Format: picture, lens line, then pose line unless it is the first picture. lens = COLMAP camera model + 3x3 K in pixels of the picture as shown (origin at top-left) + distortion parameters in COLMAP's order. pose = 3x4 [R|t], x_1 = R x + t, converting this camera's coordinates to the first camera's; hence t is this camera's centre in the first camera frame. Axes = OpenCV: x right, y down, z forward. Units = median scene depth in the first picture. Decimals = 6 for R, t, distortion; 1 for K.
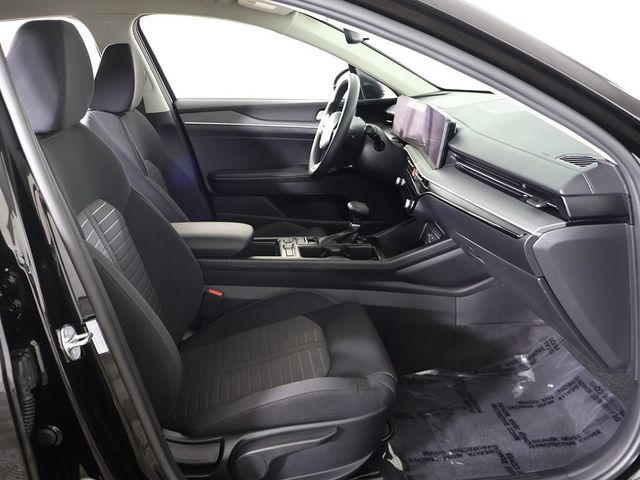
lens RADIAL K [[609.5, 0, 324.6], [0, 609.5, 243.2], [0, 0, 1]] dist [-0.001499, 0.000000]
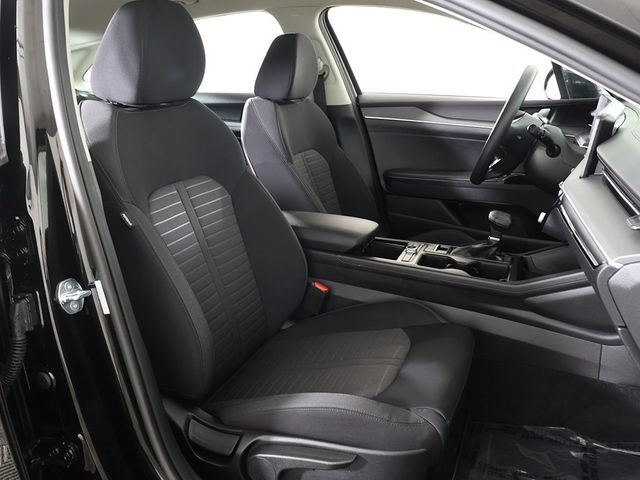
lens RADIAL K [[609.5, 0, 318.7], [0, 609.5, 240.2], [0, 0, 1]] dist [-0.001499, 0.000000]
pose [[0.886753, 0.129715, -0.443670, 0.227882], [-0.139307, 0.990187, 0.011071, -0.002187], [0.440753, 0.051989, 0.896122, 0.133226]]
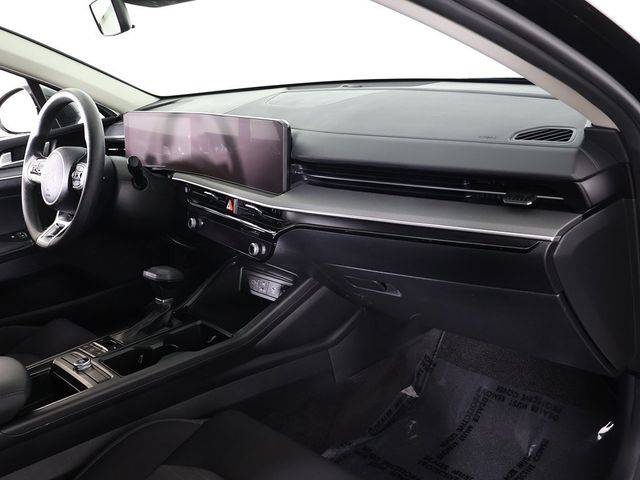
lens RADIAL K [[644.1, 0, 322.5], [0, 644.1, 233.1], [0, 0, 1]] dist [0.012717, 0.000000]
pose [[0.795365, -0.255475, 0.549661, -0.201881], [0.282015, 0.958677, 0.037501, -0.085013], [-0.536528, 0.125186, 0.834545, 0.316161]]
